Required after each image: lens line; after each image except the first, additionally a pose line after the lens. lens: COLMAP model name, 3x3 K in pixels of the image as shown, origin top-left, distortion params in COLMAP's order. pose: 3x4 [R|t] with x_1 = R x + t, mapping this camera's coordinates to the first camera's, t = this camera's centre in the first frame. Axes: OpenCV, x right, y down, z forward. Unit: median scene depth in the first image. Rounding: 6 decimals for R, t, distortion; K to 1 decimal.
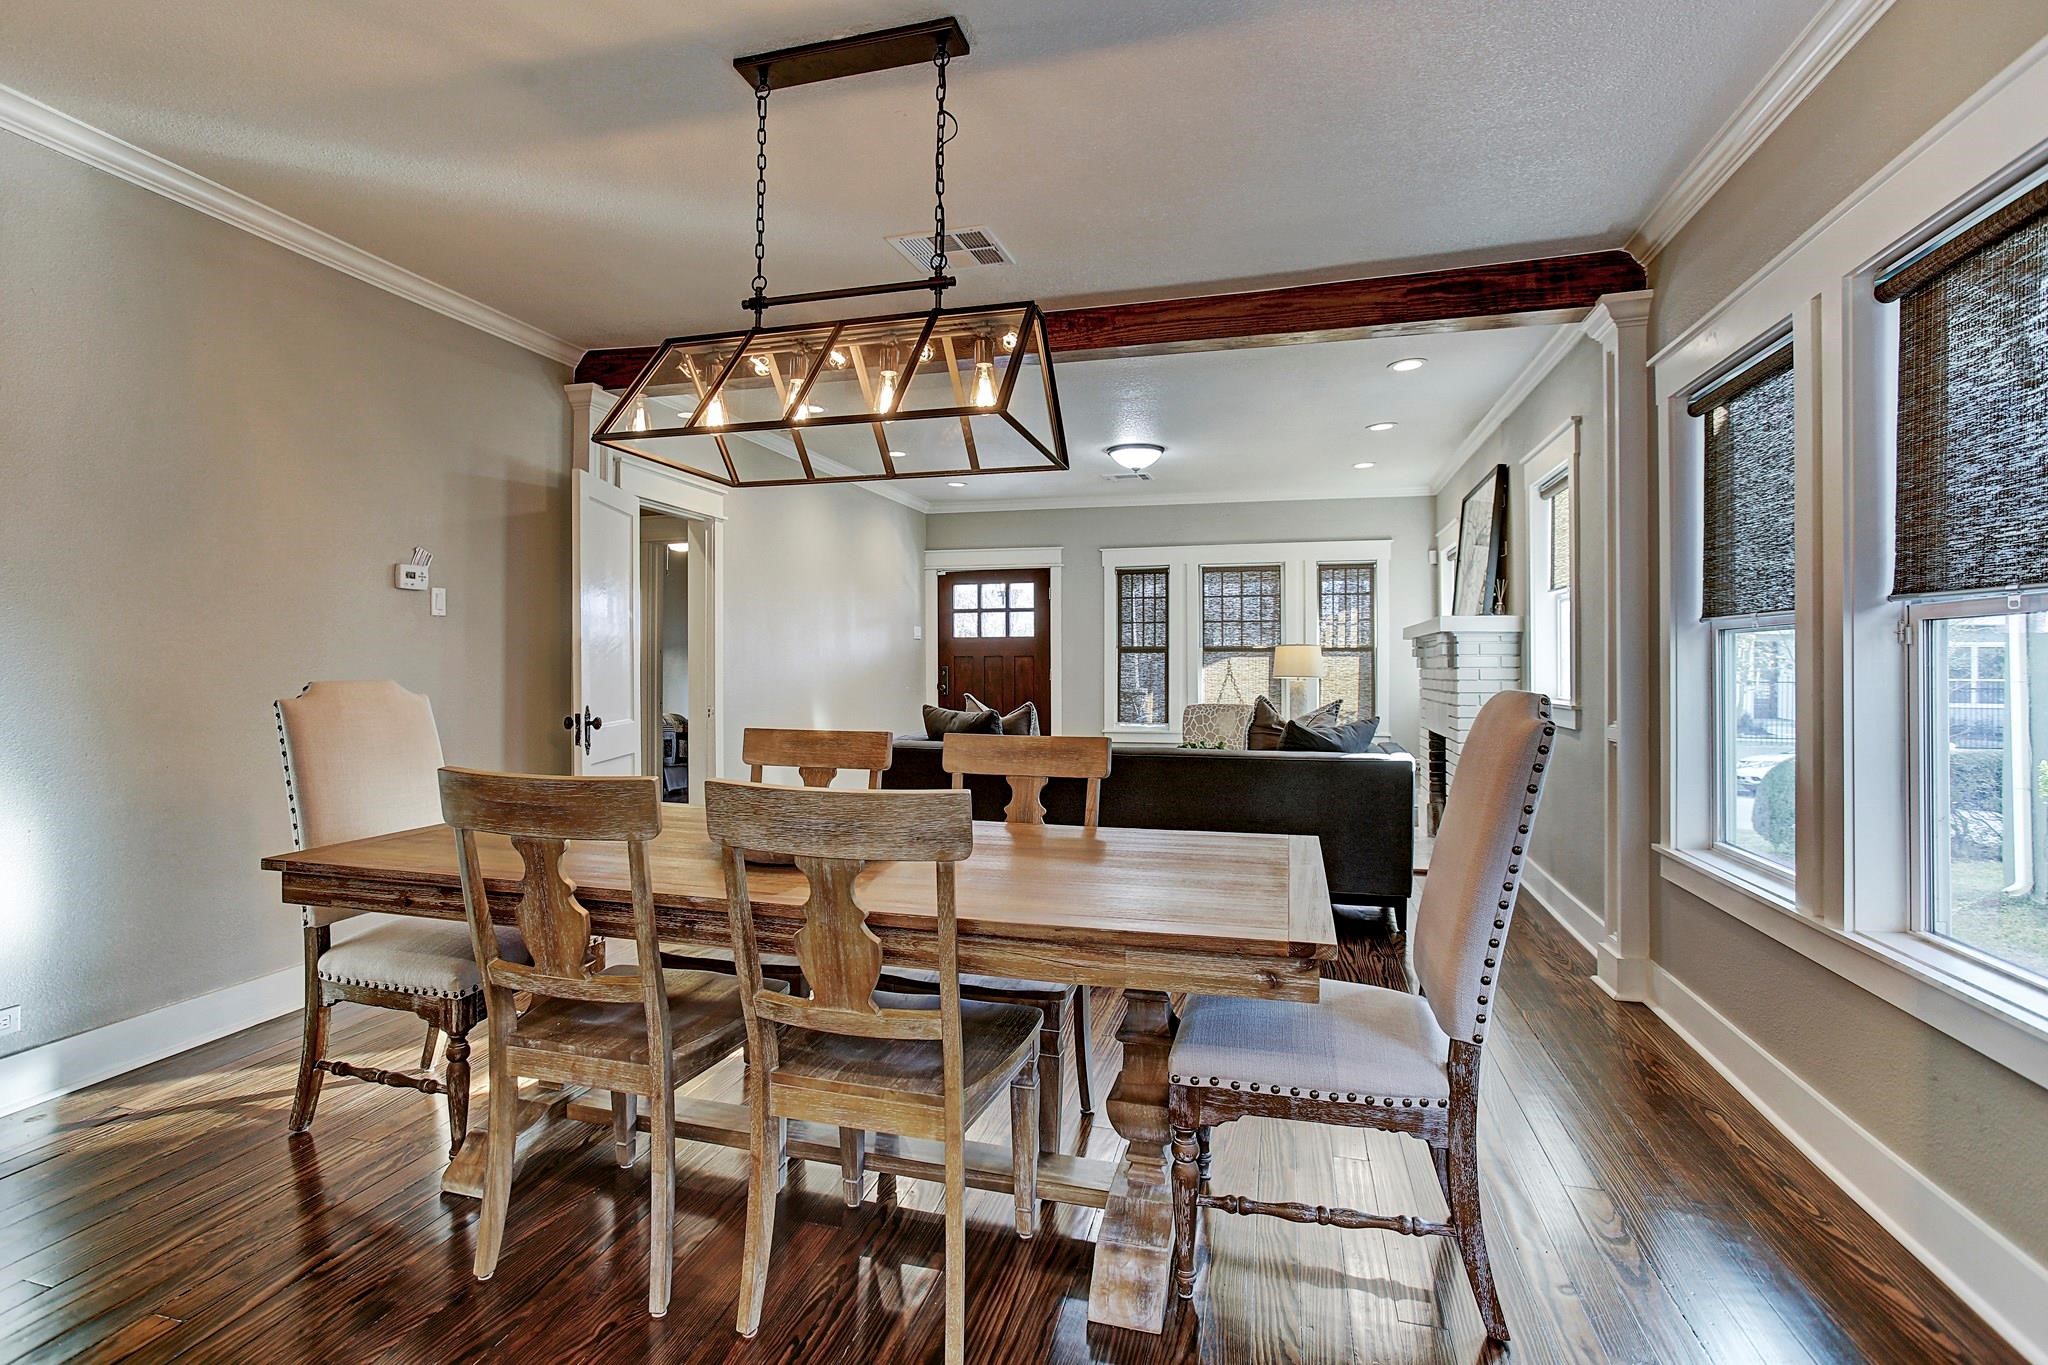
lens RADIAL K [[1023.7, 0, 980.5], [0, 1023.7, 659.9], [0, 0, 1]] dist [-0.028346, 0.000598]
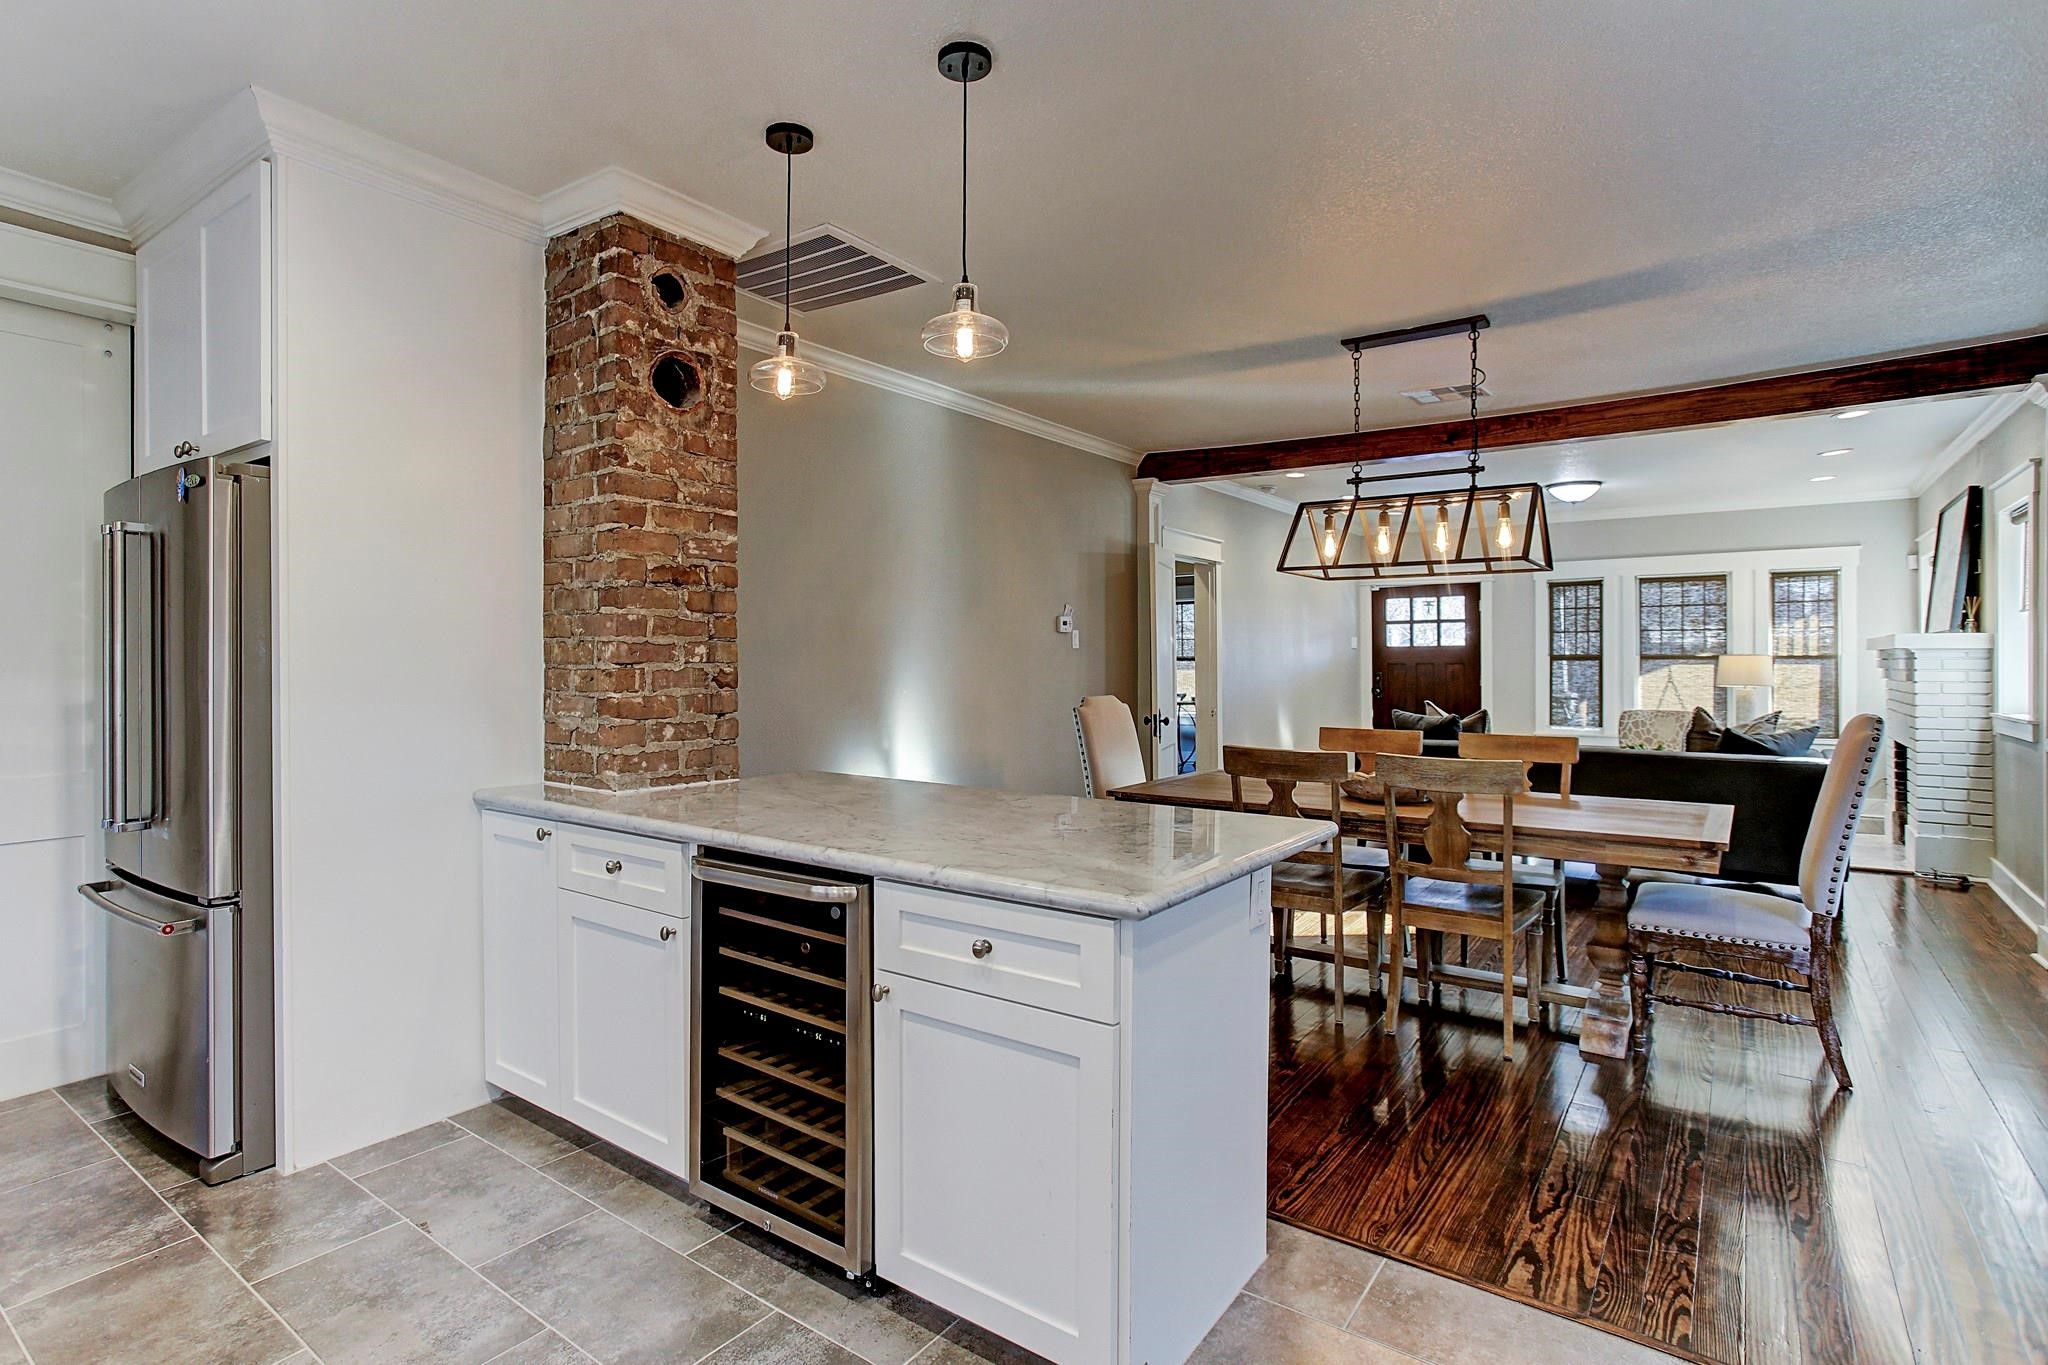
lens RADIAL K [[1095.7, 0, 987.3], [0, 1095.7, 656.9], [0, 0, 1]] dist [-0.034411, 0.035032]
pose [[0.948447, -0.000509, -0.316936, -0.103845], [0.002103, 0.999987, 0.004688, -0.028952], [0.316929, -0.005113, 0.948435, -0.437635]]
